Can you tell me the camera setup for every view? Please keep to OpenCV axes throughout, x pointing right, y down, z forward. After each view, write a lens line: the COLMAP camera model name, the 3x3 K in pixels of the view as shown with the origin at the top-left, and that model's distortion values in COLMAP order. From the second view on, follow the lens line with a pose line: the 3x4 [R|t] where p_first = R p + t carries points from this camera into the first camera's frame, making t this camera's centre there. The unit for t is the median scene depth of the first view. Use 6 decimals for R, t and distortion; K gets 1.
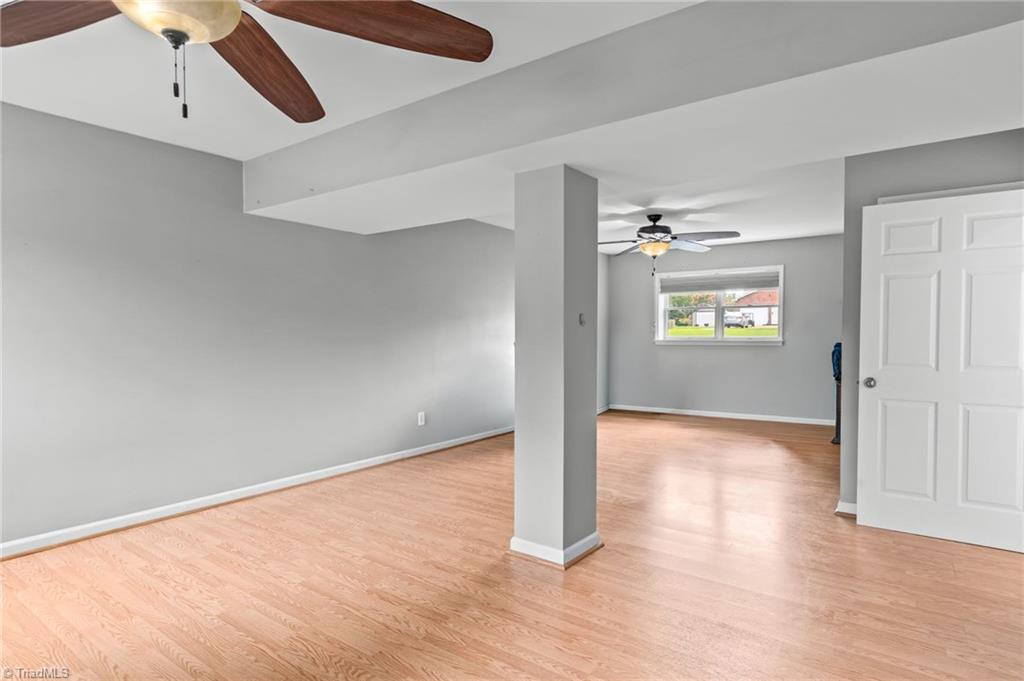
lens RADIAL K [[544.6, 0, 534.3], [0, 544.6, 358.0], [0, 0, 1]] dist [0.011068, -0.000053]
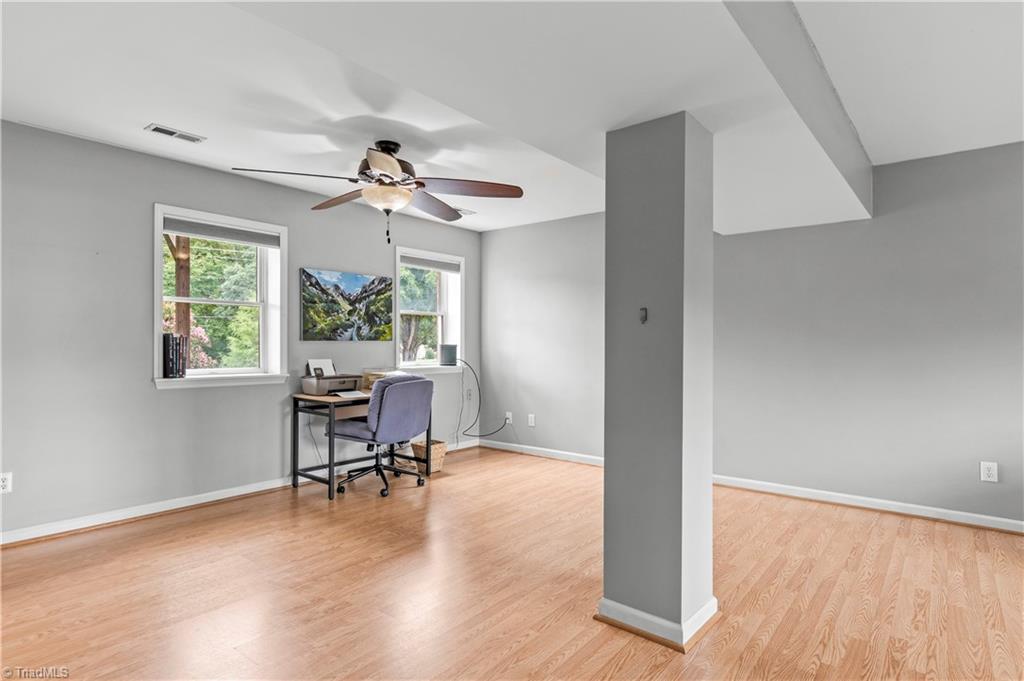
lens RADIAL K [[544.6, 0, 534.3], [0, 544.6, 358.0], [0, 0, 1]] dist [0.011068, -0.000053]
pose [[-0.039677, 0.021973, -0.998971, 0.627235], [-0.052307, 0.998342, 0.024037, -0.015731], [0.997843, 0.053207, -0.038462, 0.654558]]
